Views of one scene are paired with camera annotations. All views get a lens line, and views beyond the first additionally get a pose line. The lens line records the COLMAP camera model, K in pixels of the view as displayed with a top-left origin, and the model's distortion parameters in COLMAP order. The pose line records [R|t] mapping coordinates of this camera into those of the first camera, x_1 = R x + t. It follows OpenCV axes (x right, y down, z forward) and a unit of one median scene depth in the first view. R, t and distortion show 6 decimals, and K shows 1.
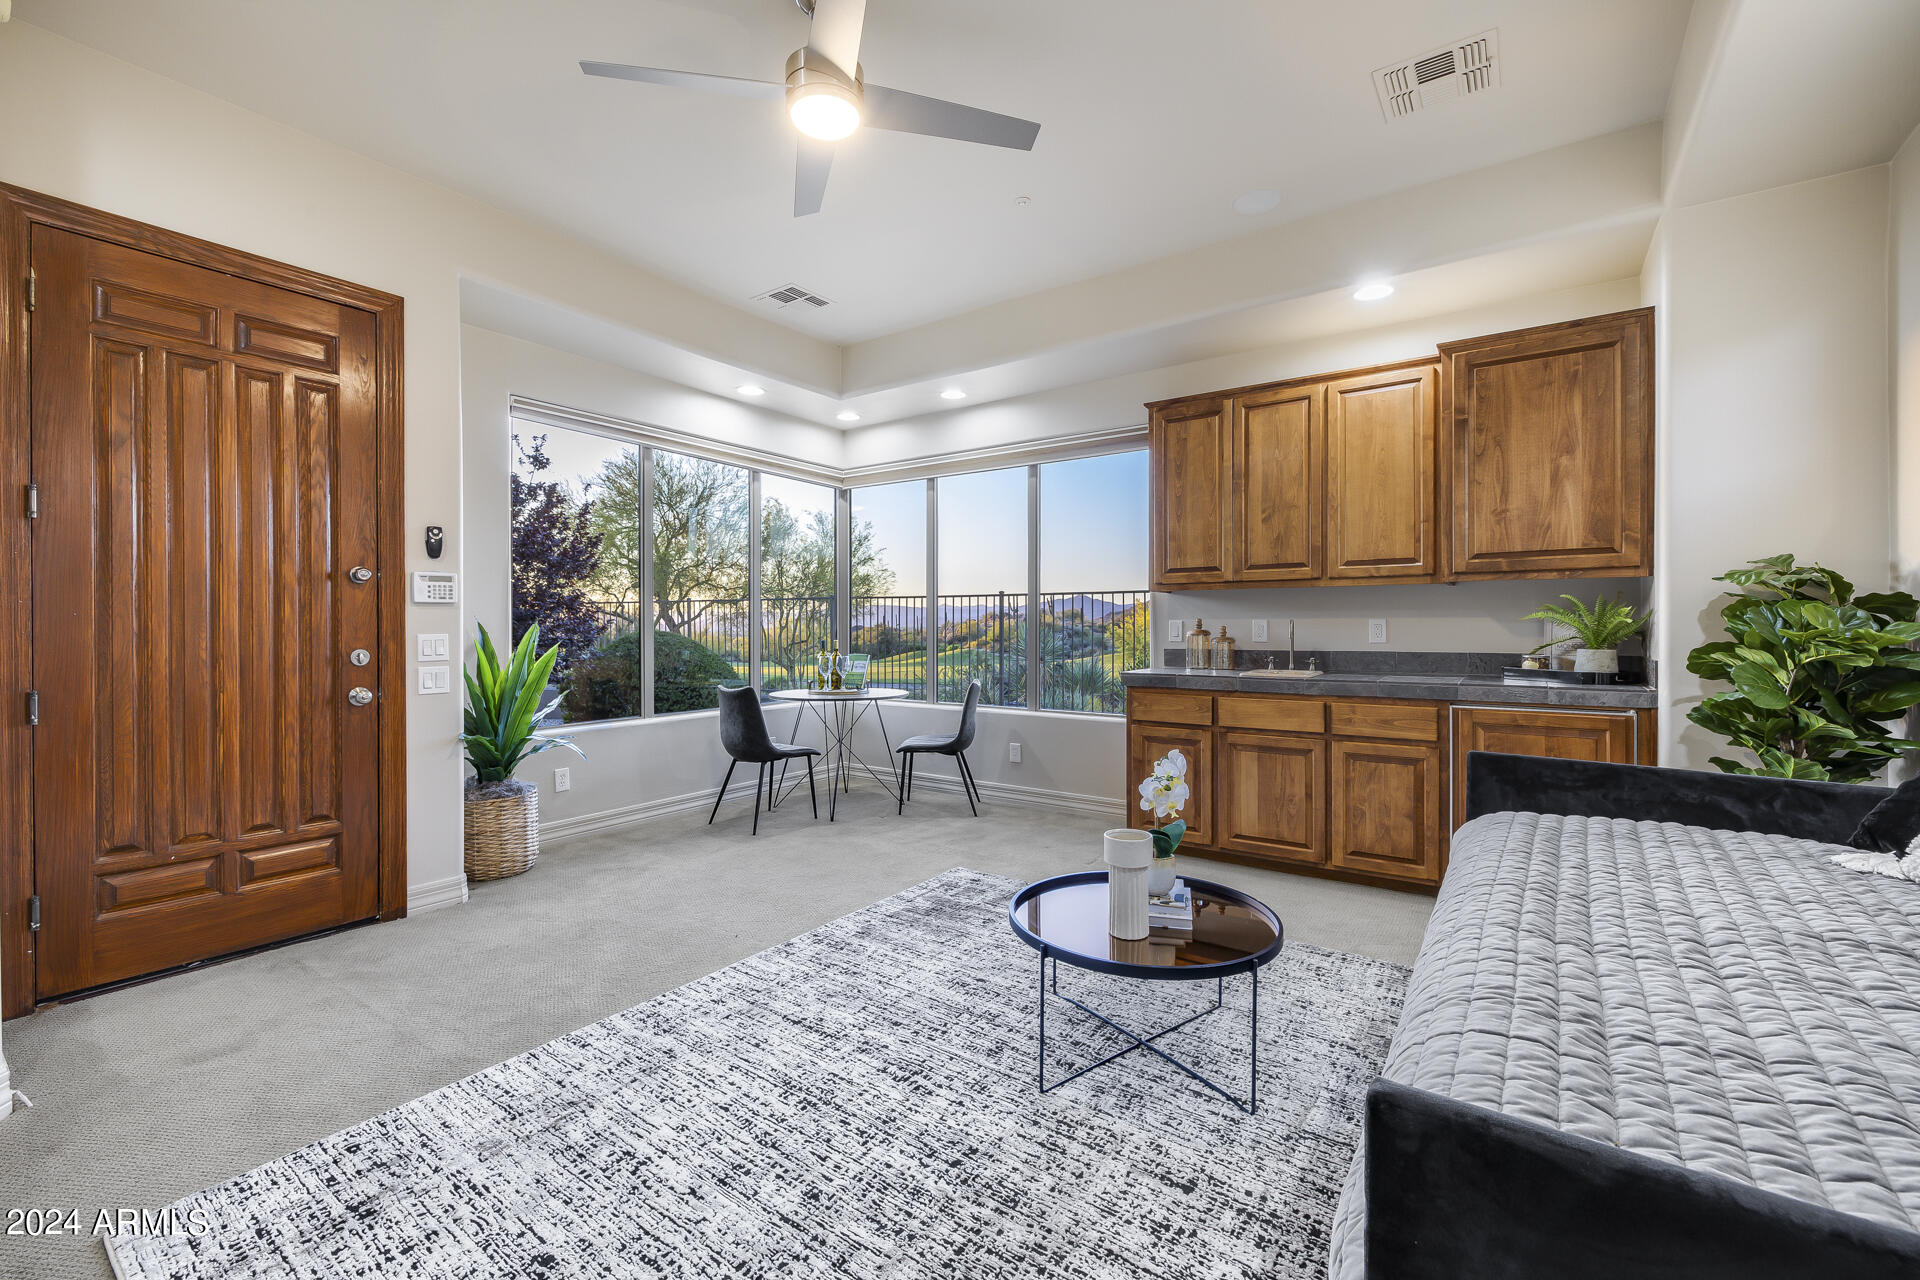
lens RADIAL K [[798.1, 0, 965.4], [0, 798.1, 628.0], [0, 0, 1]] dist [-0.001256, 0.000057]
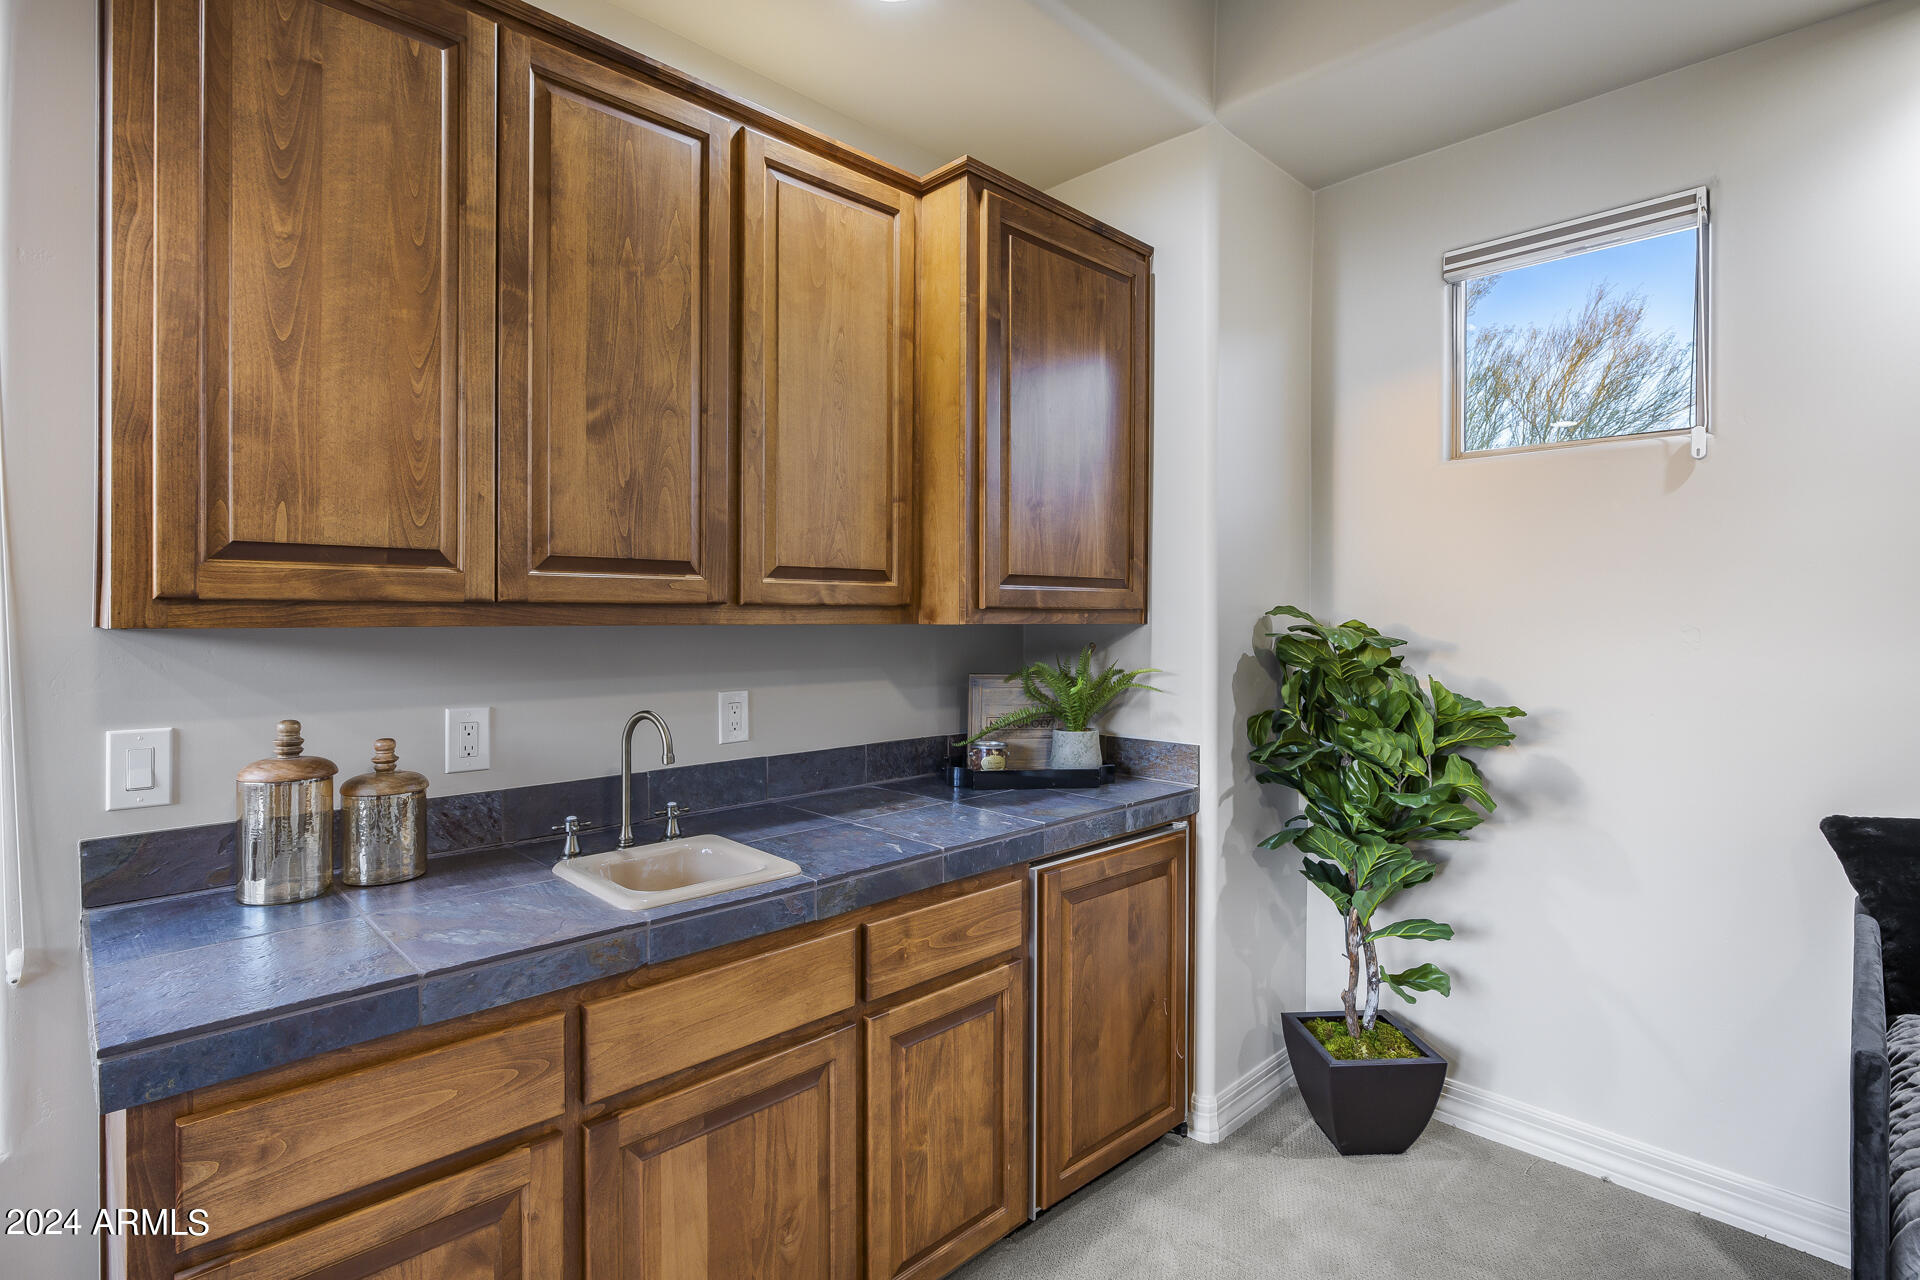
lens RADIAL K [[928.4, 0, 965.1], [0, 928.4, 621.0], [0, 0, 1]] dist [-0.010074, -0.000290]
pose [[0.181825, -0.002455, 0.983328, 0.009102], [0.001636, 0.999996, 0.002194, -0.048829], [-0.983330, 0.001210, 0.181828, 0.711843]]
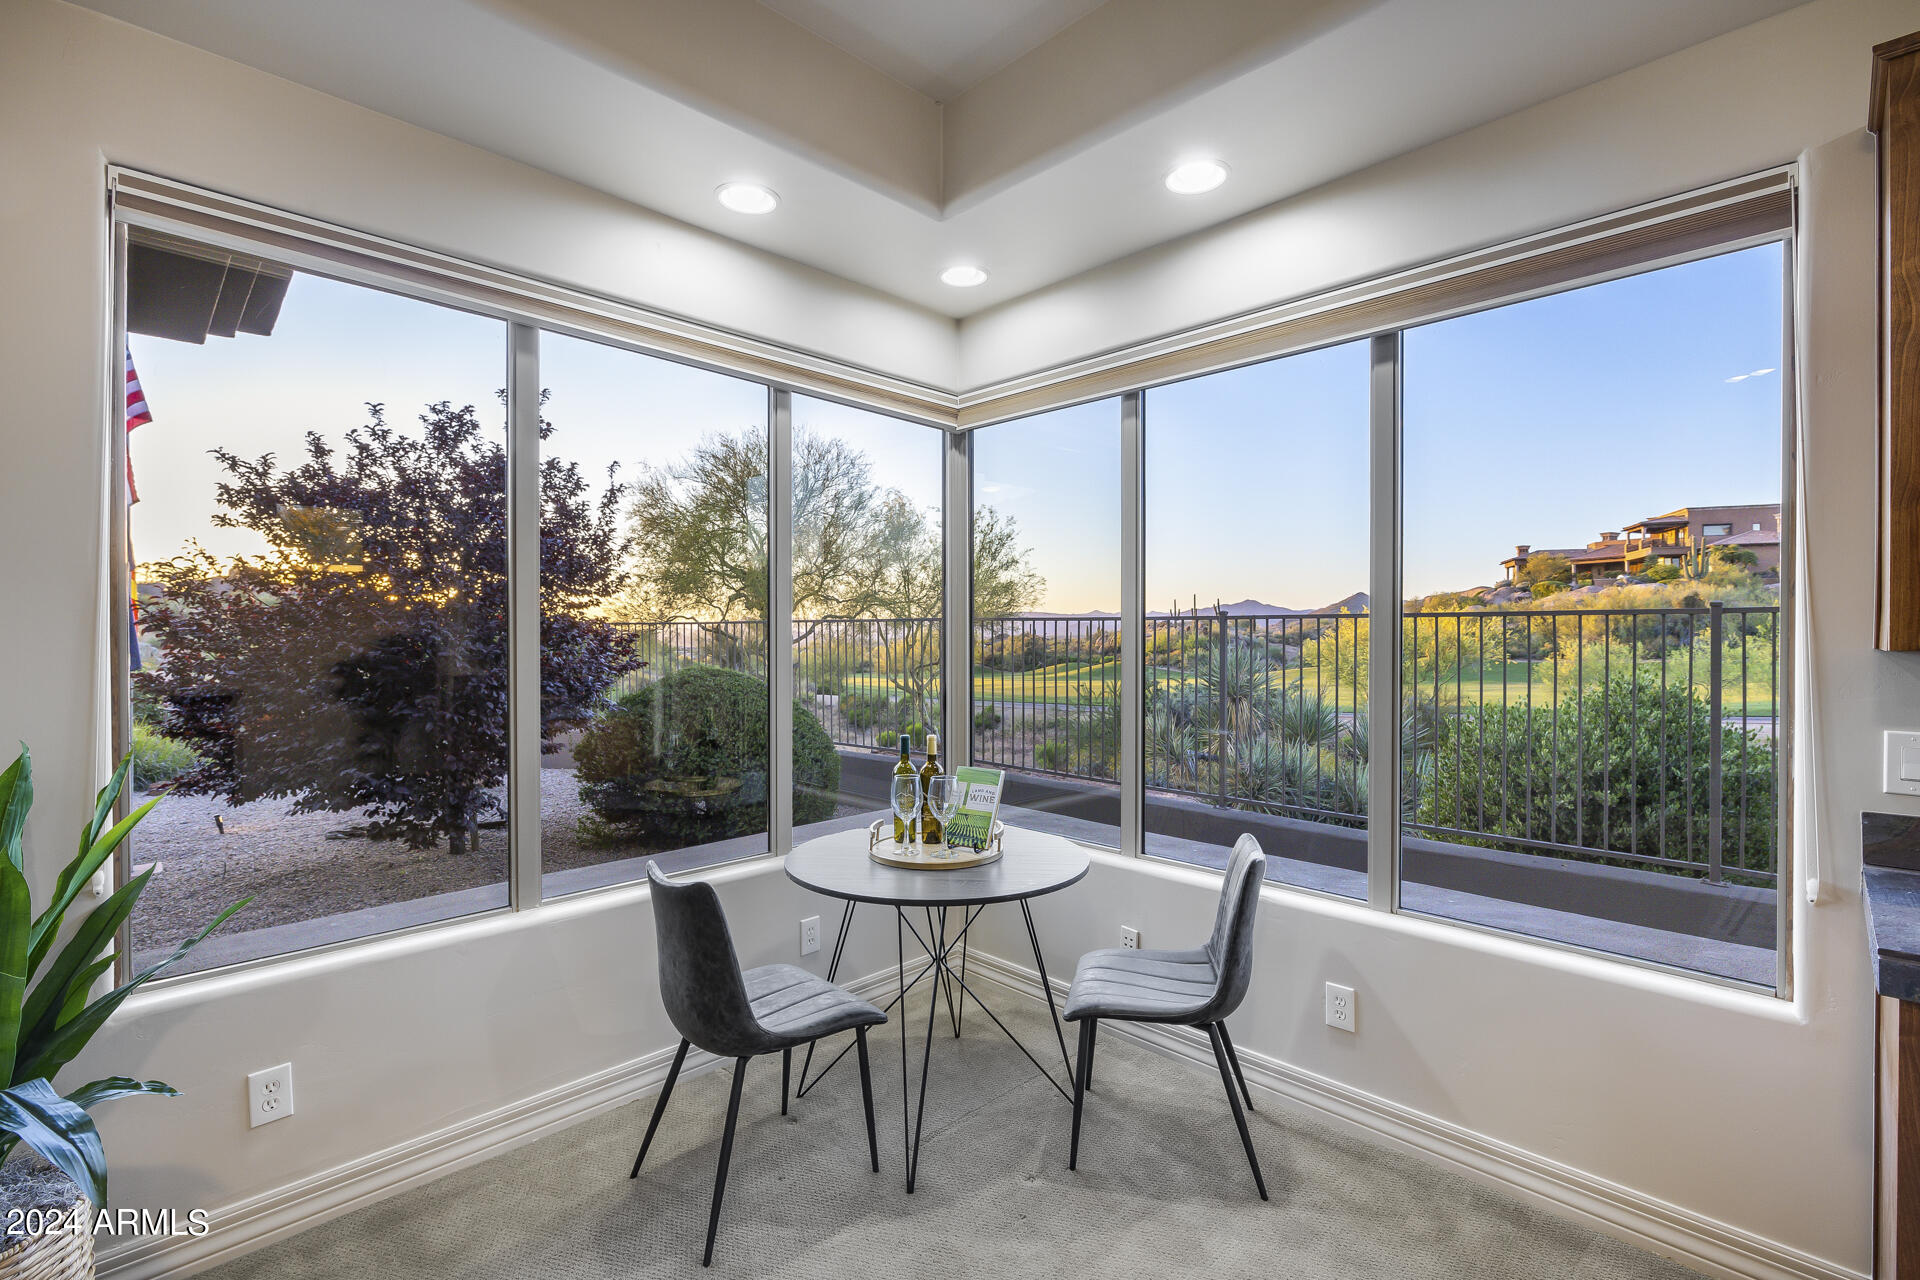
lens RADIAL K [[870.9, 0, 973.3], [0, 870.9, 637.4], [0, 0, 1]] dist [-0.001765, 0.000336]
pose [[0.986034, 0.001499, -0.166539, -0.066390], [-0.001625, 0.999998, -0.000619, -0.050832], [0.166538, 0.000881, 0.986035, 0.614133]]
